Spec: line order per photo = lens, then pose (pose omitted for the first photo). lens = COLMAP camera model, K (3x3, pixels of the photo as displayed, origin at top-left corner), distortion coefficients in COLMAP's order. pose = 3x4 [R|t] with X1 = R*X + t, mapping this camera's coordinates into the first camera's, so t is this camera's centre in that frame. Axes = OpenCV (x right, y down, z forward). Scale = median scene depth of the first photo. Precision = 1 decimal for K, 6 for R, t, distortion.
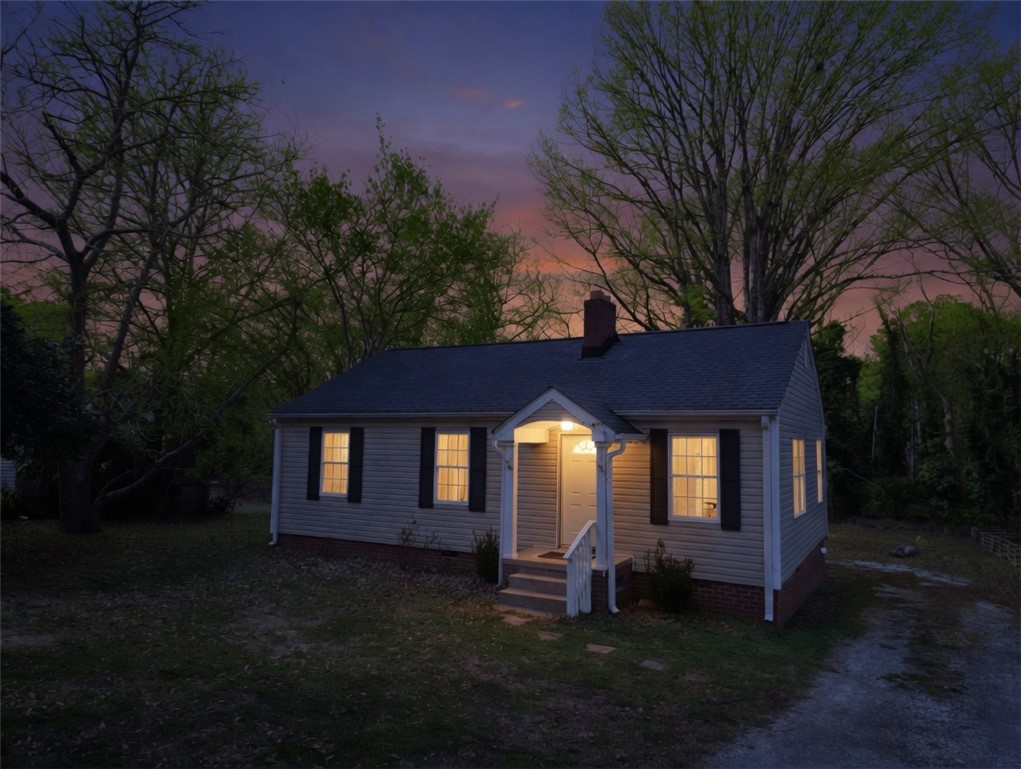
lens RADIAL K [[699.5, 0, 506.7], [0, 699.5, 382.8], [0, 0, 1]] dist [0.047415, 0.000410]
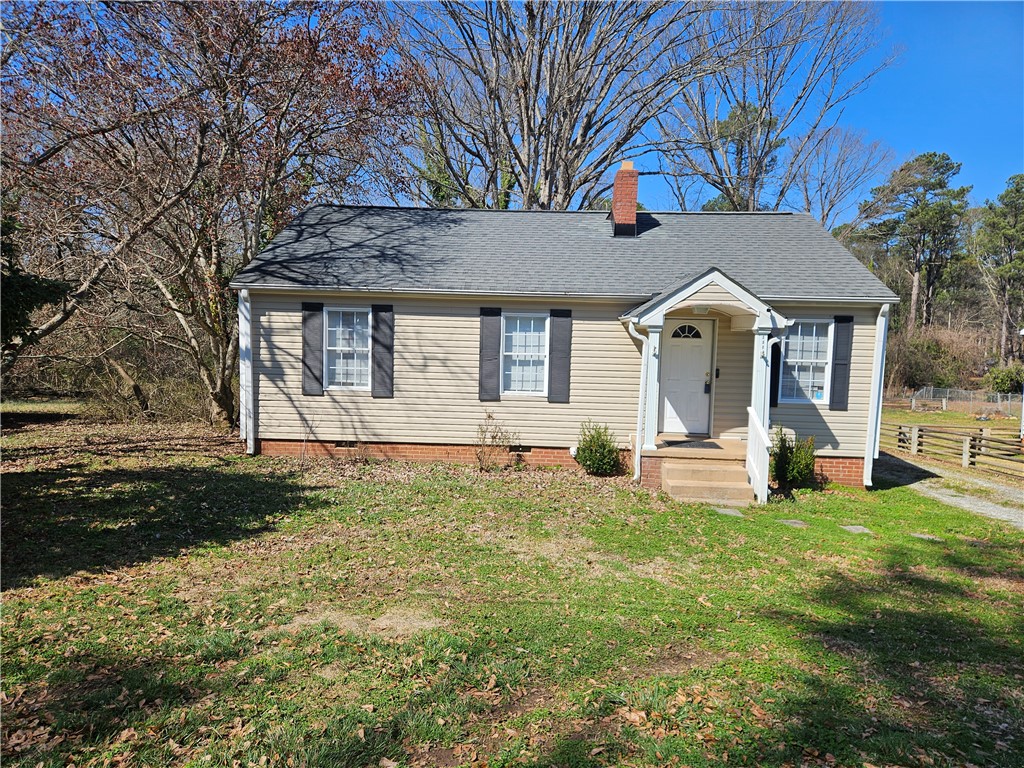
lens RADIAL K [[688.4, 0, 511.9], [0, 688.4, 387.1], [0, 0, 1]] dist [0.094512, -0.083129]
pose [[0.882438, -0.035519, 0.469085, -0.650648], [-0.049507, 0.984597, 0.167685, 0.020106], [-0.467816, -0.171195, 0.867088, 0.313886]]
